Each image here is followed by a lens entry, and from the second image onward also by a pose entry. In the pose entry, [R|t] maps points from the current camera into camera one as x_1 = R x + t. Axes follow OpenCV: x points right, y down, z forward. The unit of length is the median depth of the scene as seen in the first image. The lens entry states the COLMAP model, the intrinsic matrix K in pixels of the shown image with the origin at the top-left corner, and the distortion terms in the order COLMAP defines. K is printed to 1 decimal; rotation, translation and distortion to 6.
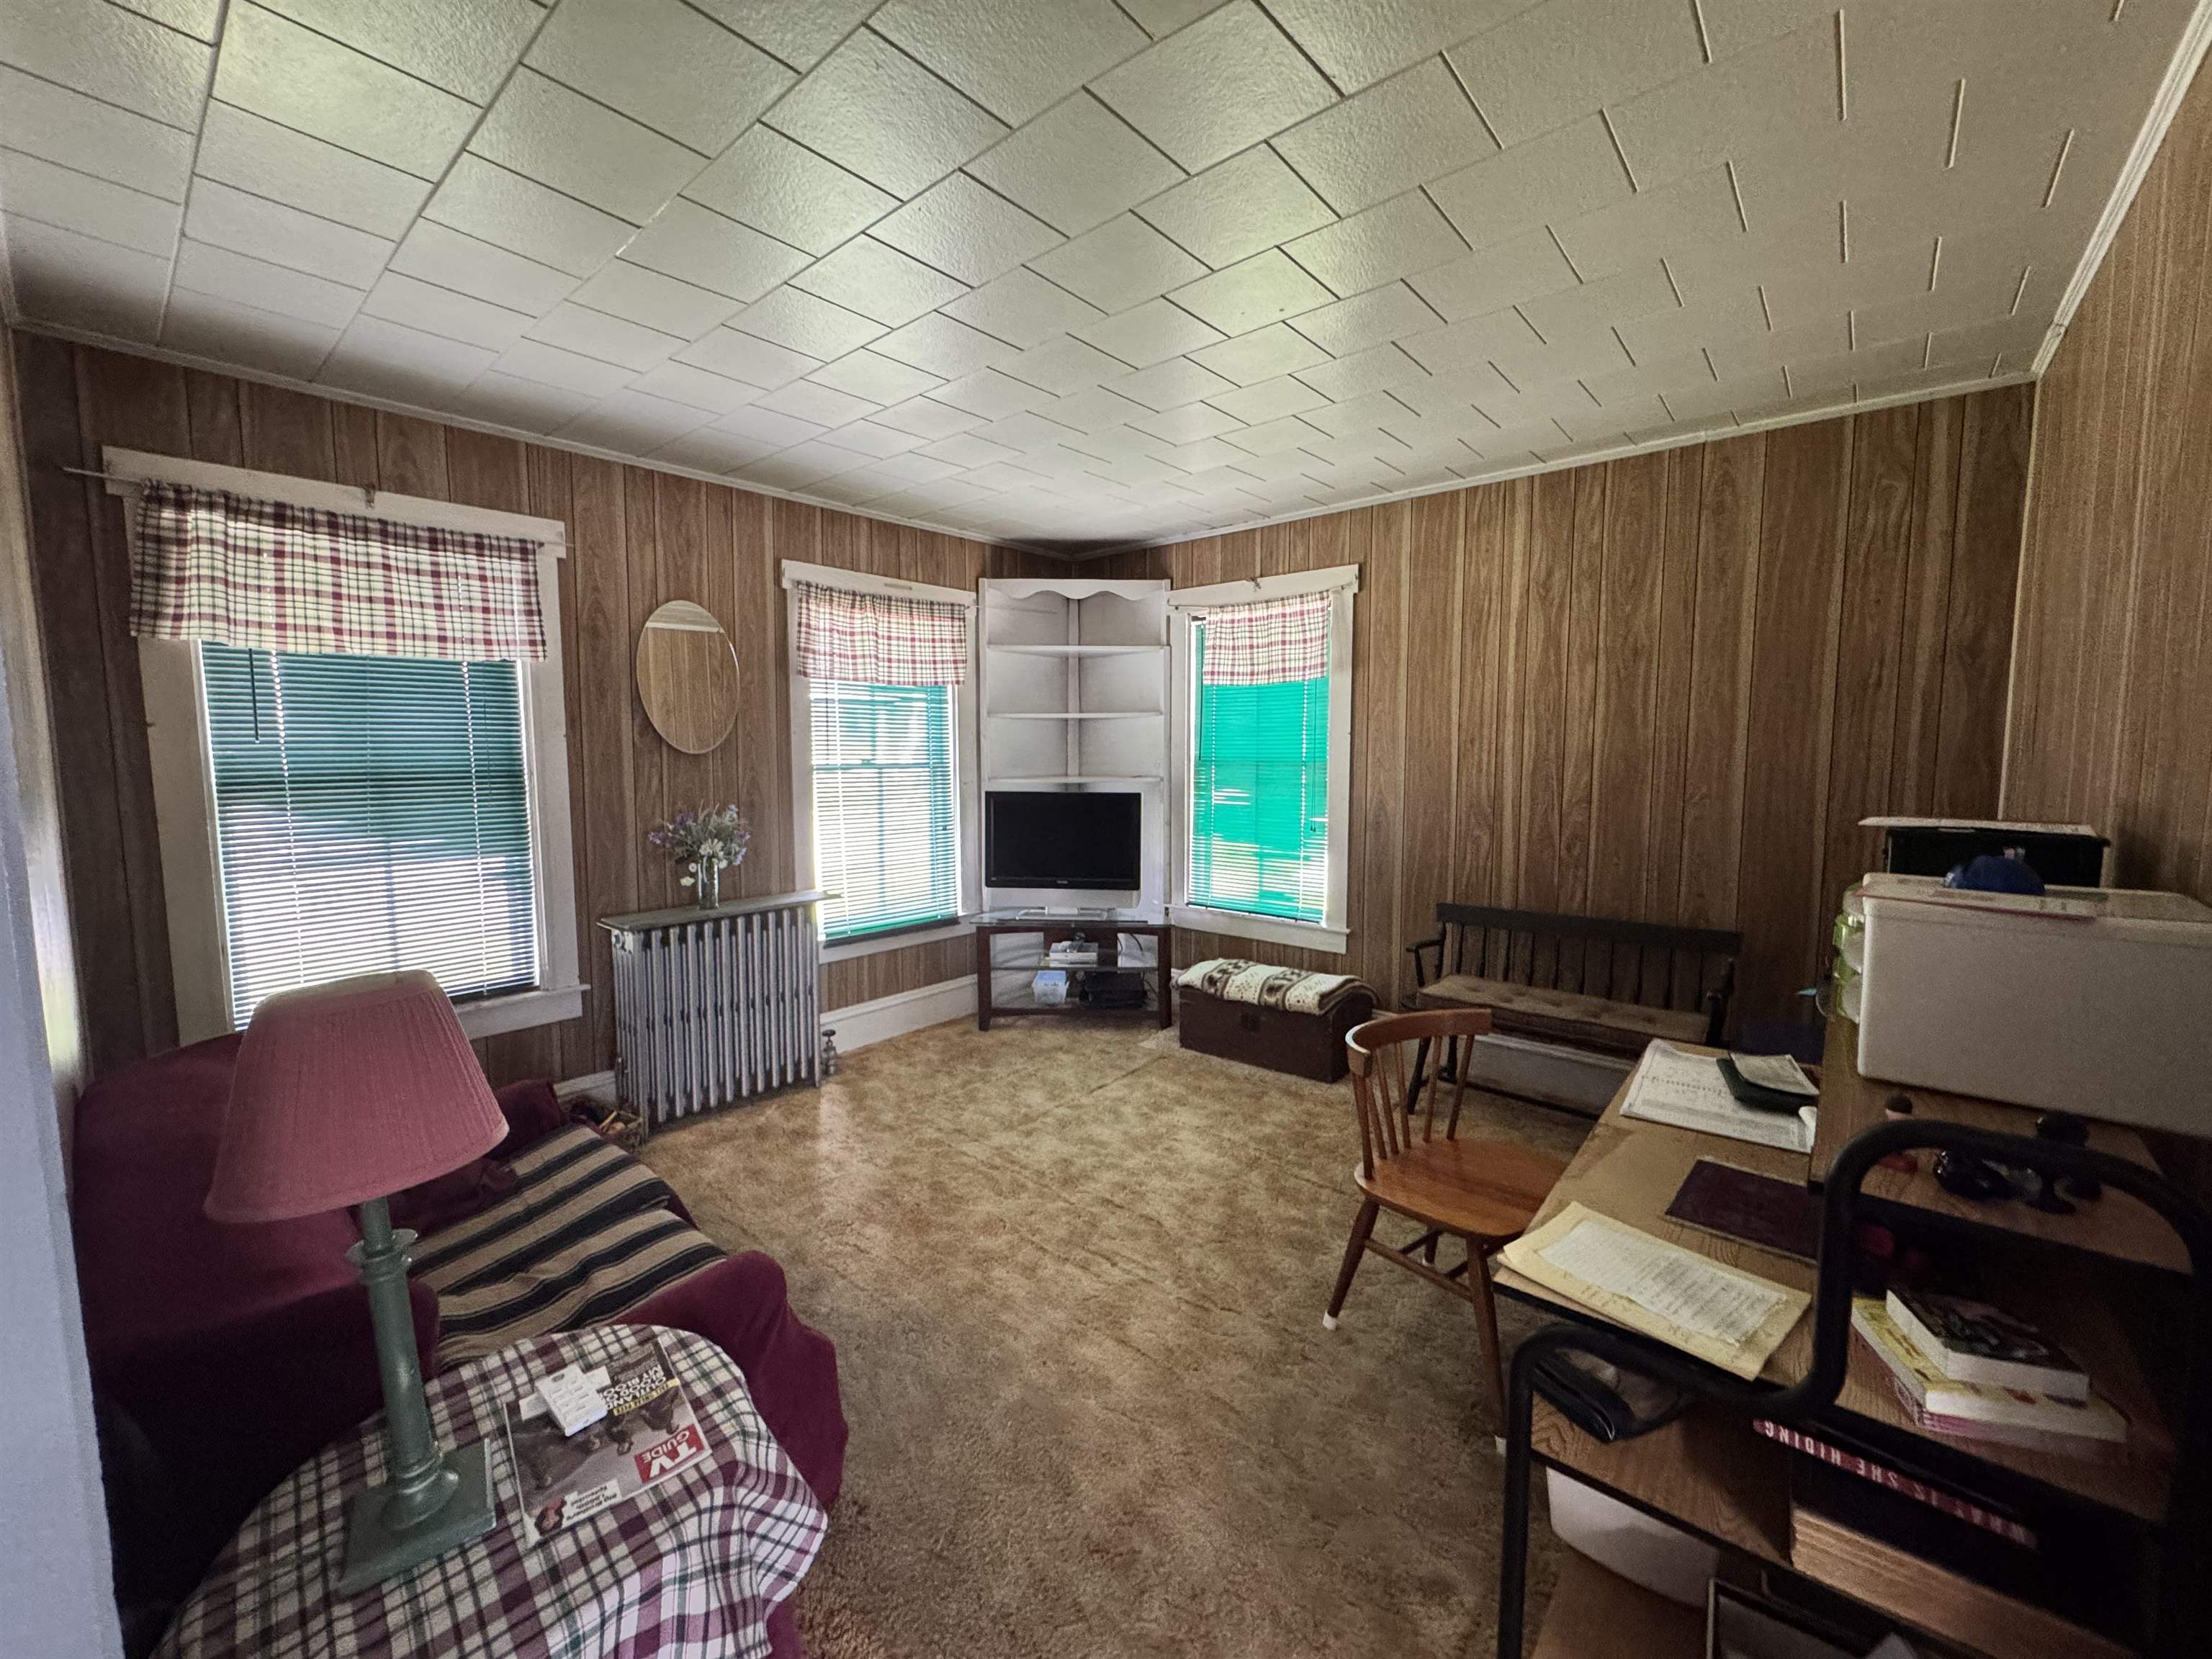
lens RADIAL K [[887.1, 0, 1103.4], [0, 887.1, 823.1], [0, 0, 1]] dist [0.002083, 0.000100]
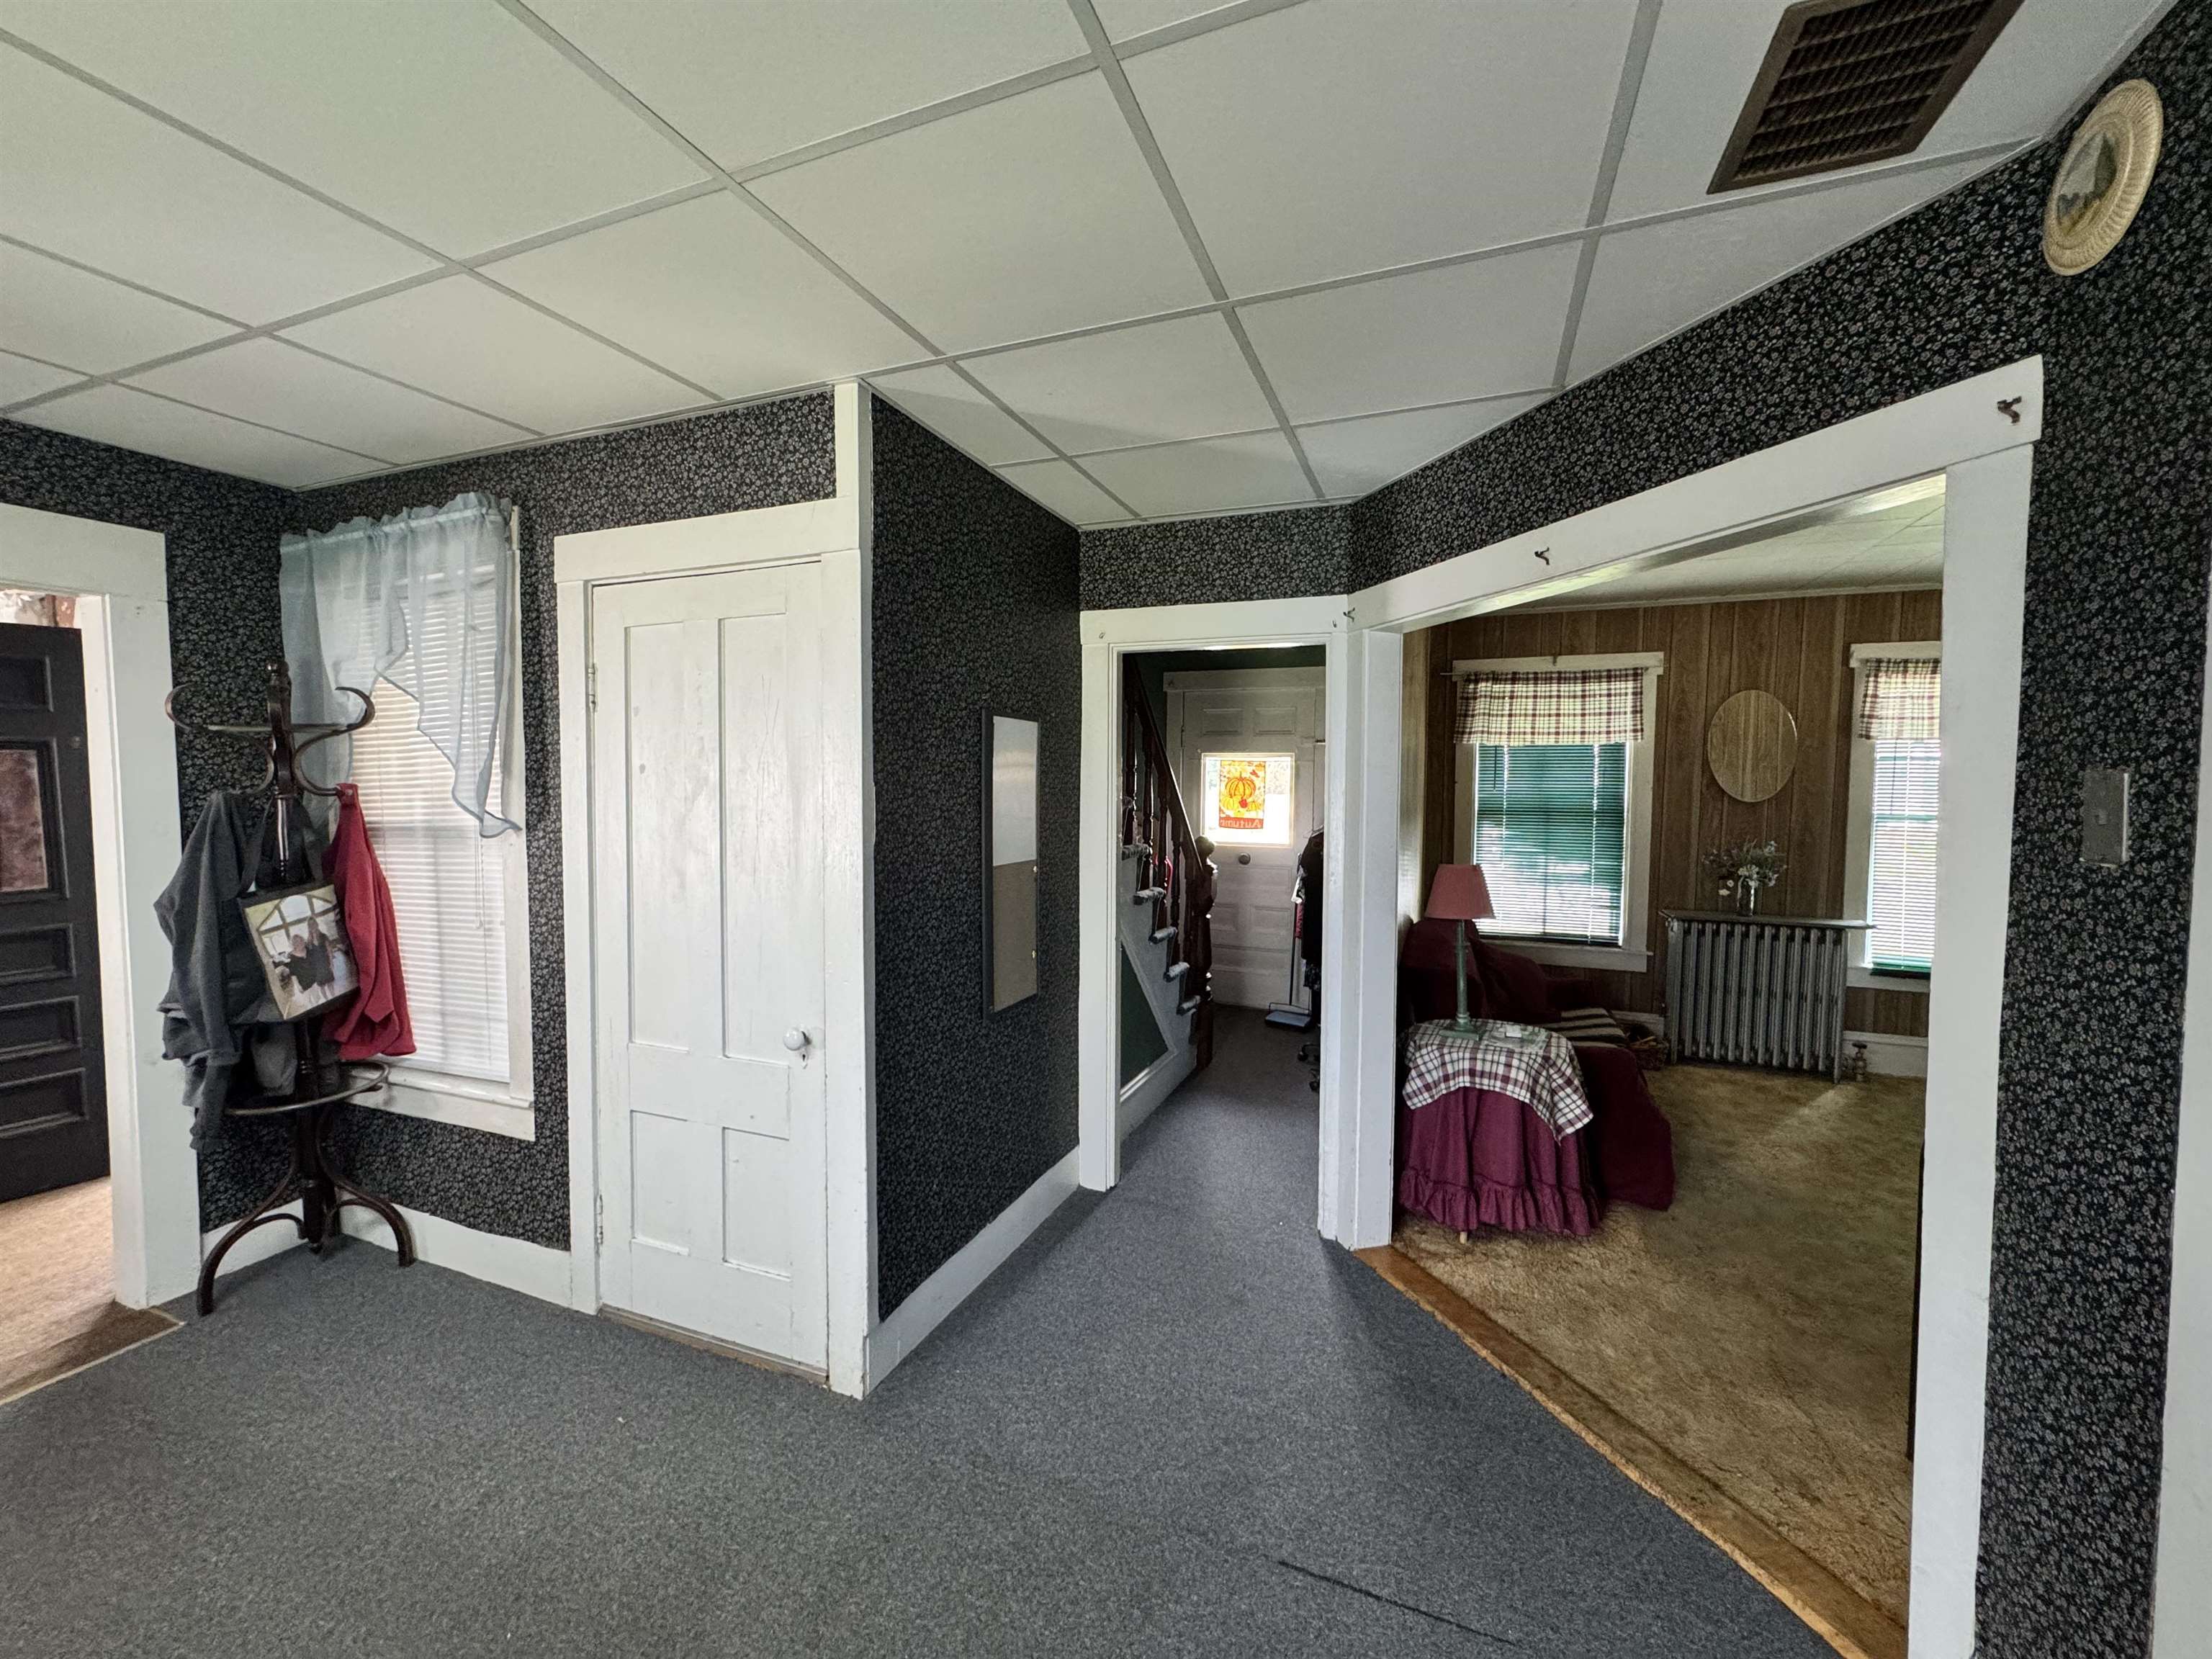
lens RADIAL K [[887.1, 0, 1103.2], [0, 887.1, 832.0], [0, 0, 1]] dist [0.002083, 0.000100]
pose [[0.331001, 0.057831, -0.941857, 0.550431], [-0.091253, 0.995404, 0.029050, 0.020244], [0.939208, 0.076332, 0.334757, -0.419953]]
